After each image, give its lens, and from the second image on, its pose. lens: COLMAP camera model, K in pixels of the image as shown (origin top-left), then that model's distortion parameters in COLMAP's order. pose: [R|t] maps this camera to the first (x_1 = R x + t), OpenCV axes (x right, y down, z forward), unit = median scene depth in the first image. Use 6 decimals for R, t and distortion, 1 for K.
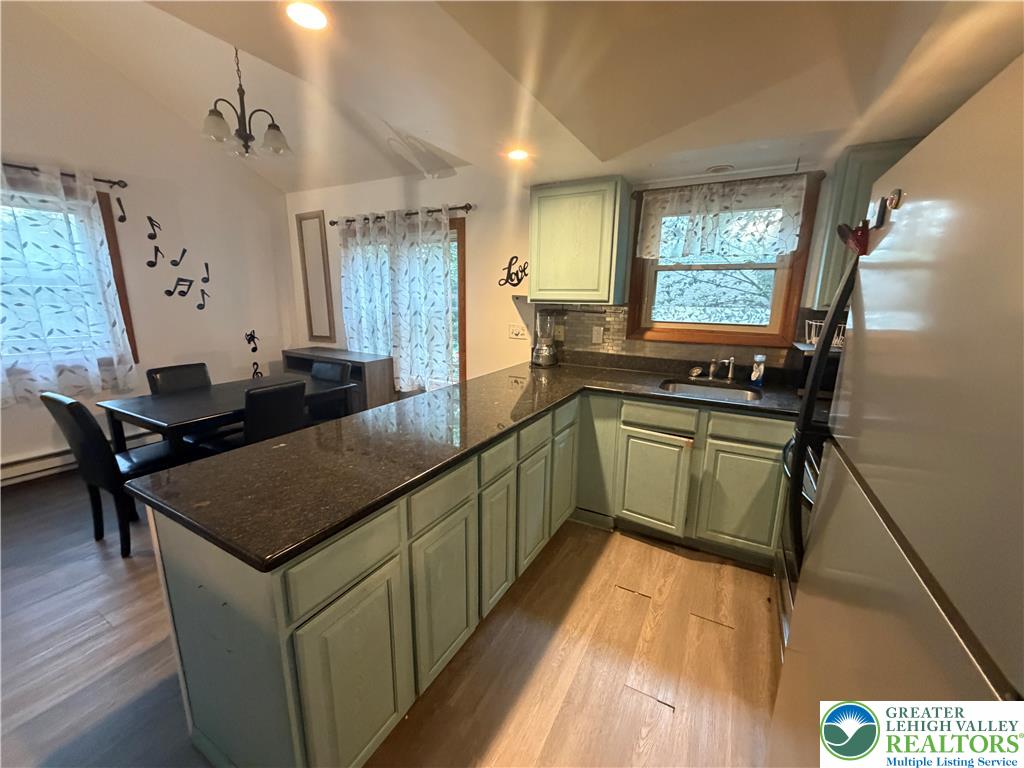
lens RADIAL K [[409.2, 0, 512.0], [0, 409.2, 384.0], [0, 0, 1]] dist [0.001706, -0.000431]
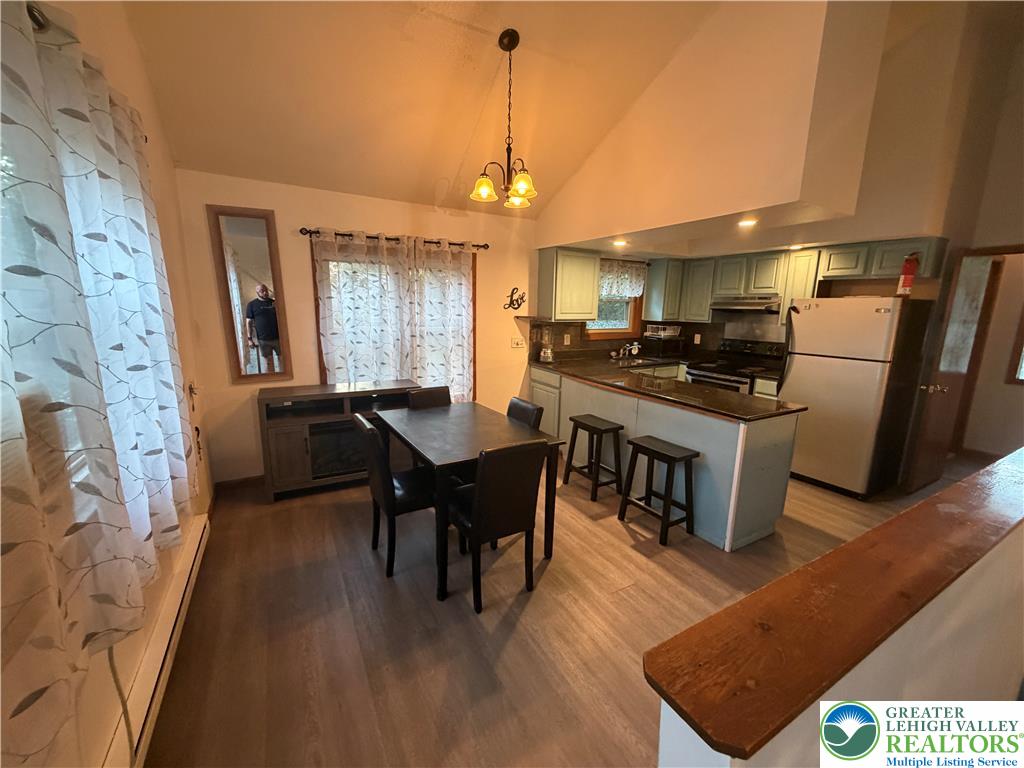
lens RADIAL K [[409.2, 0, 512.0], [0, 409.2, 384.0], [0, 0, 1]] dist [0.001706, -0.000431]
pose [[0.519055, -0.166013, 0.838464, -1.106555], [0.174706, 0.980853, 0.086053, -0.108153], [-0.836696, 0.101819, 0.538120, 0.286223]]
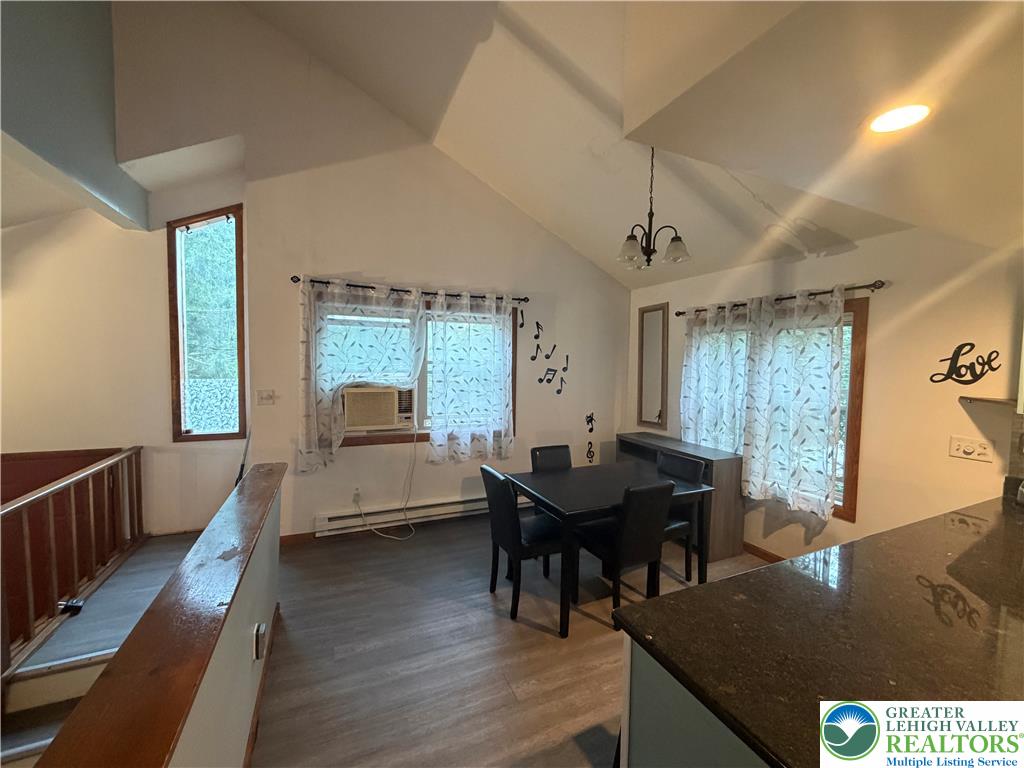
lens RADIAL K [[409.2, 0, 512.0], [0, 409.2, 384.0], [0, 0, 1]] dist [0.001706, -0.000431]
pose [[0.801096, 0.026118, -0.597966, -0.184259], [-0.128736, 0.983184, -0.129525, -0.045143], [0.584527, 0.180741, 0.790987, -0.009281]]
